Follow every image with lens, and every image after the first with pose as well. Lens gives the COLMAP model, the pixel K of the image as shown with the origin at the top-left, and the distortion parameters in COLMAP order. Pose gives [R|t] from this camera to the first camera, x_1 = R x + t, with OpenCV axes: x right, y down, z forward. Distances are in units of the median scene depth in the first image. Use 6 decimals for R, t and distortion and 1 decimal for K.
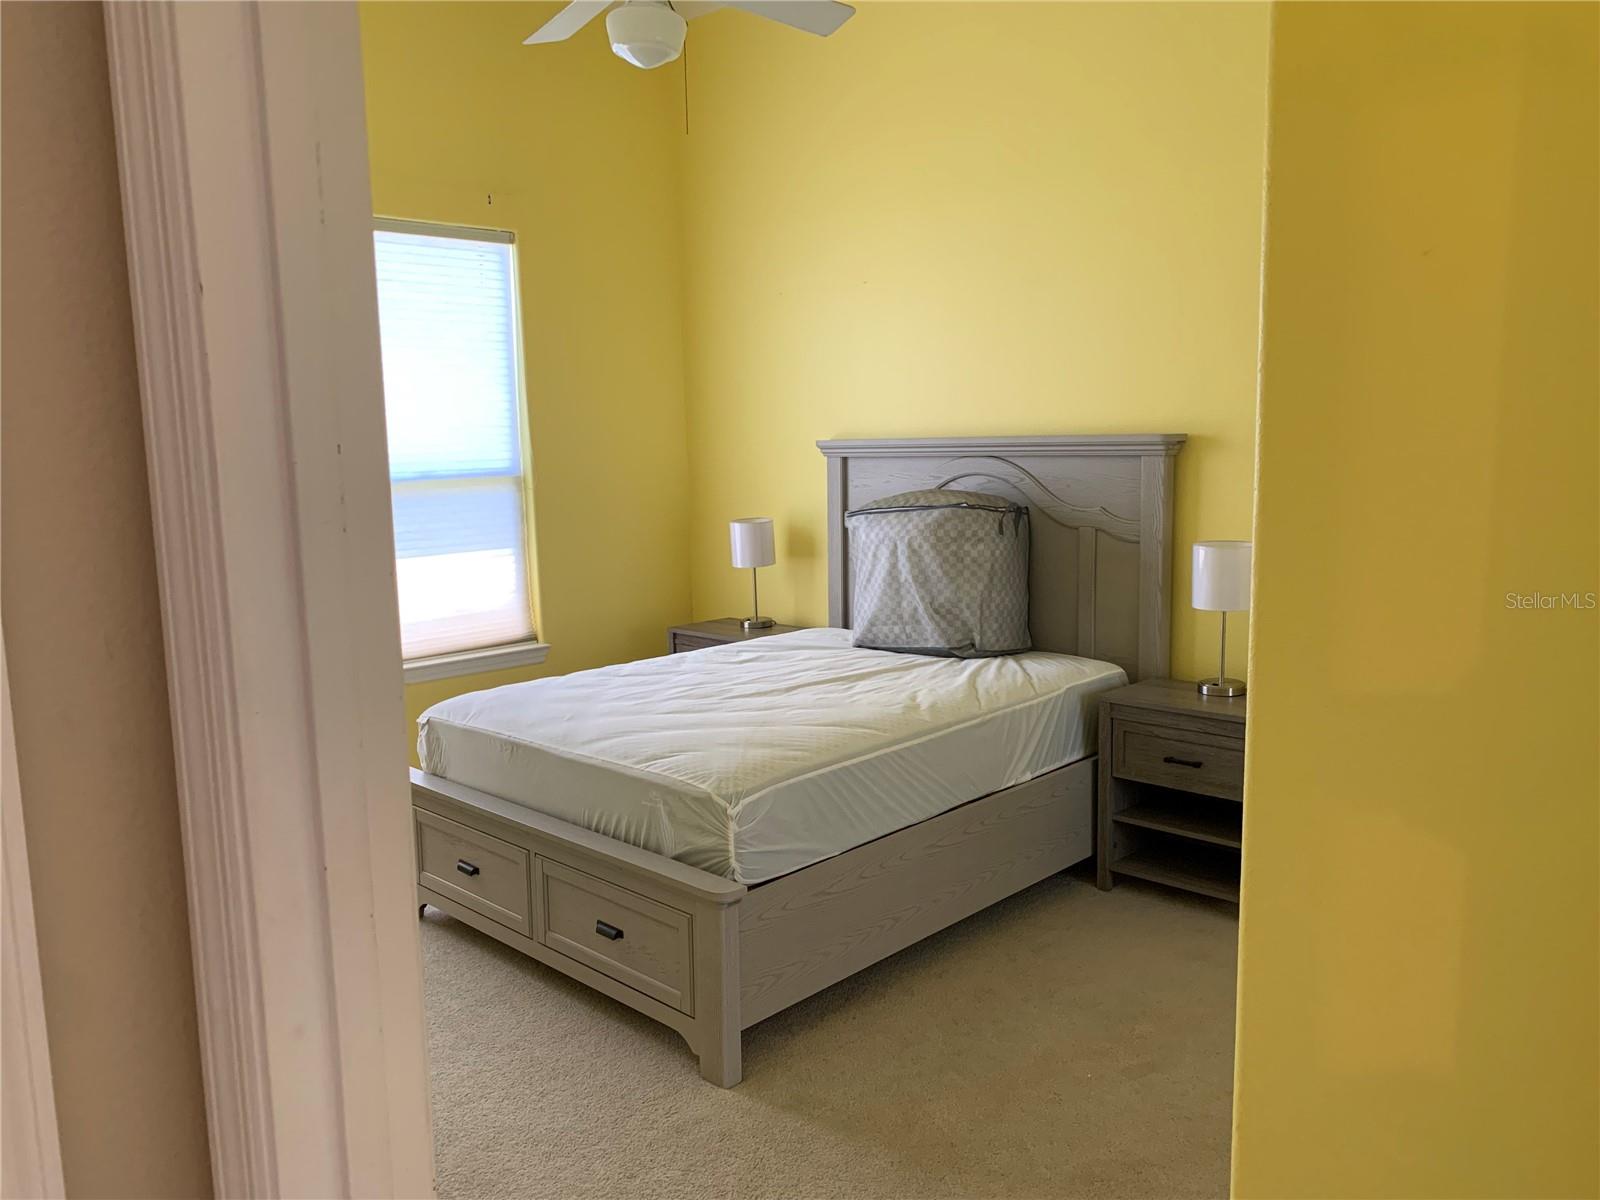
lens RADIAL K [[1211.6, 0, 800.0], [0, 1211.6, 600.0], [0, 0, 1]] dist [0.157745, -0.427829]
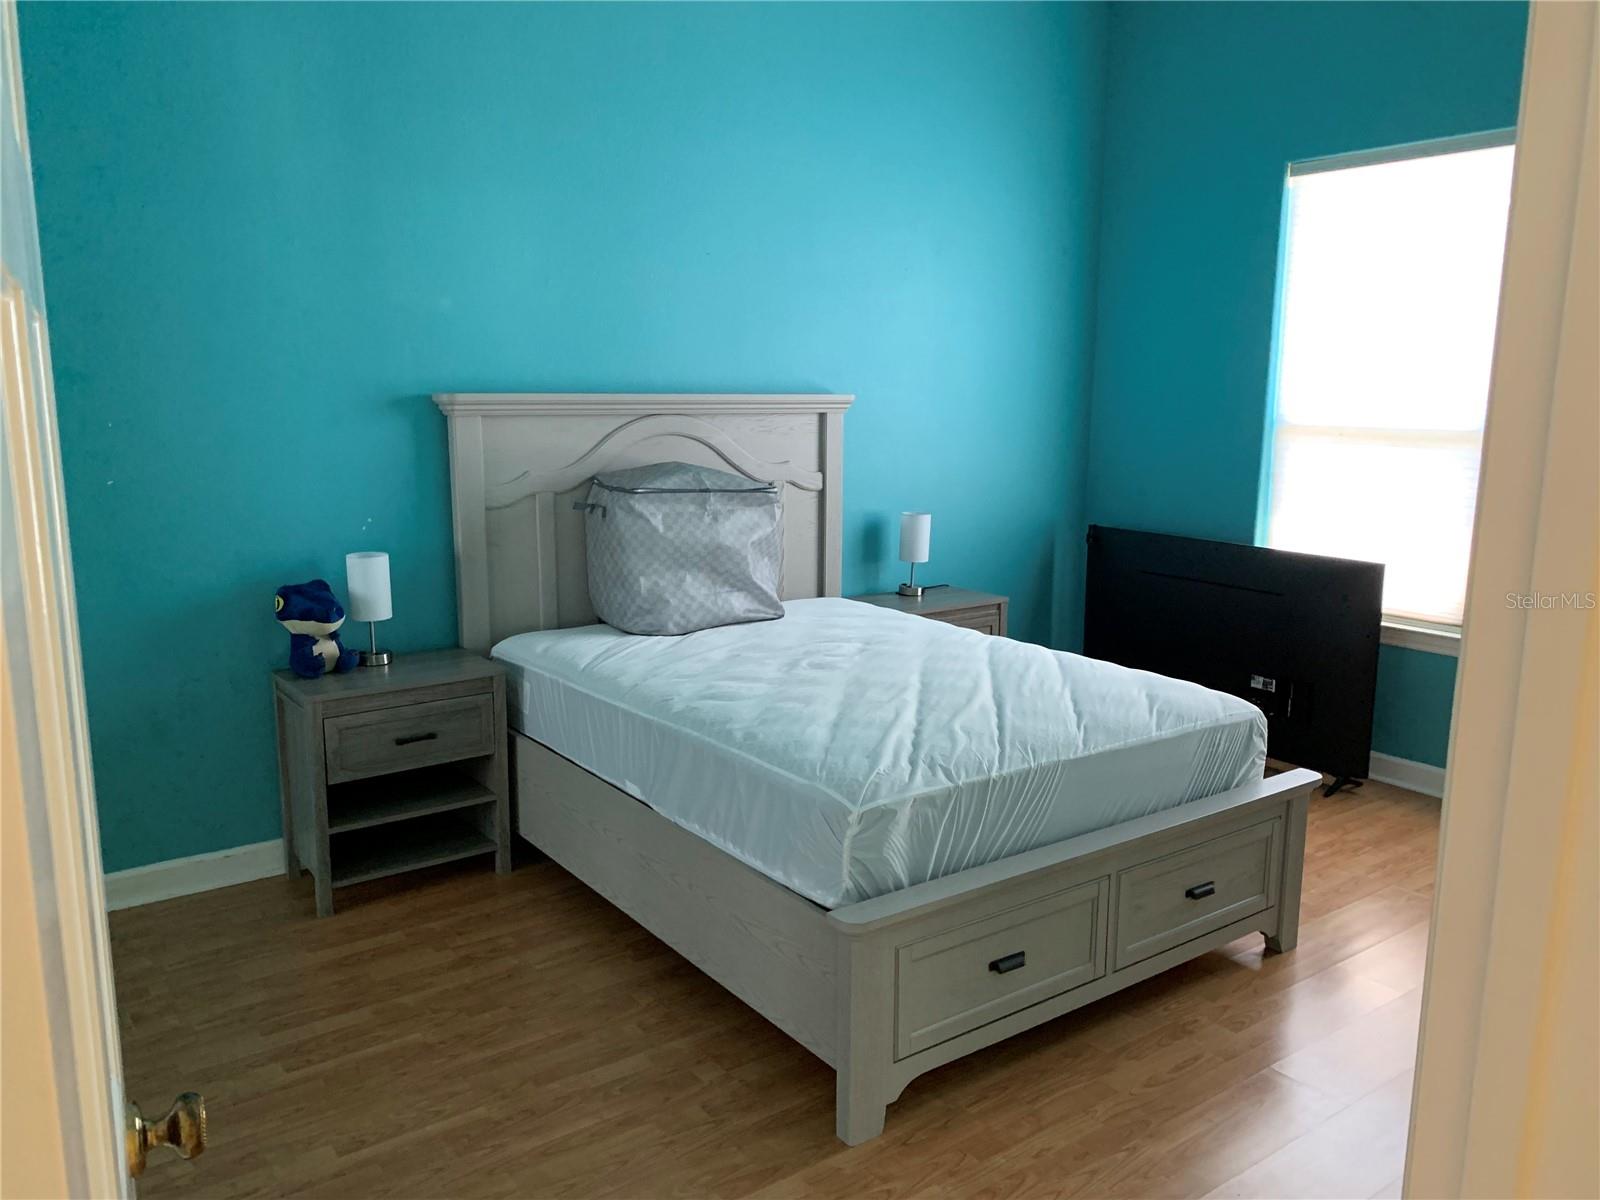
lens RADIAL K [[1231.4, 0, 800.0], [0, 1231.4, 600.0], [0, 0, 1]] dist [0.009811, -0.002569]
pose [[0.171111, -0.147305, 0.974178, -0.803917], [0.121614, 0.984357, 0.127483, -0.090167], [-0.977717, 0.096660, 0.186349, 0.776941]]
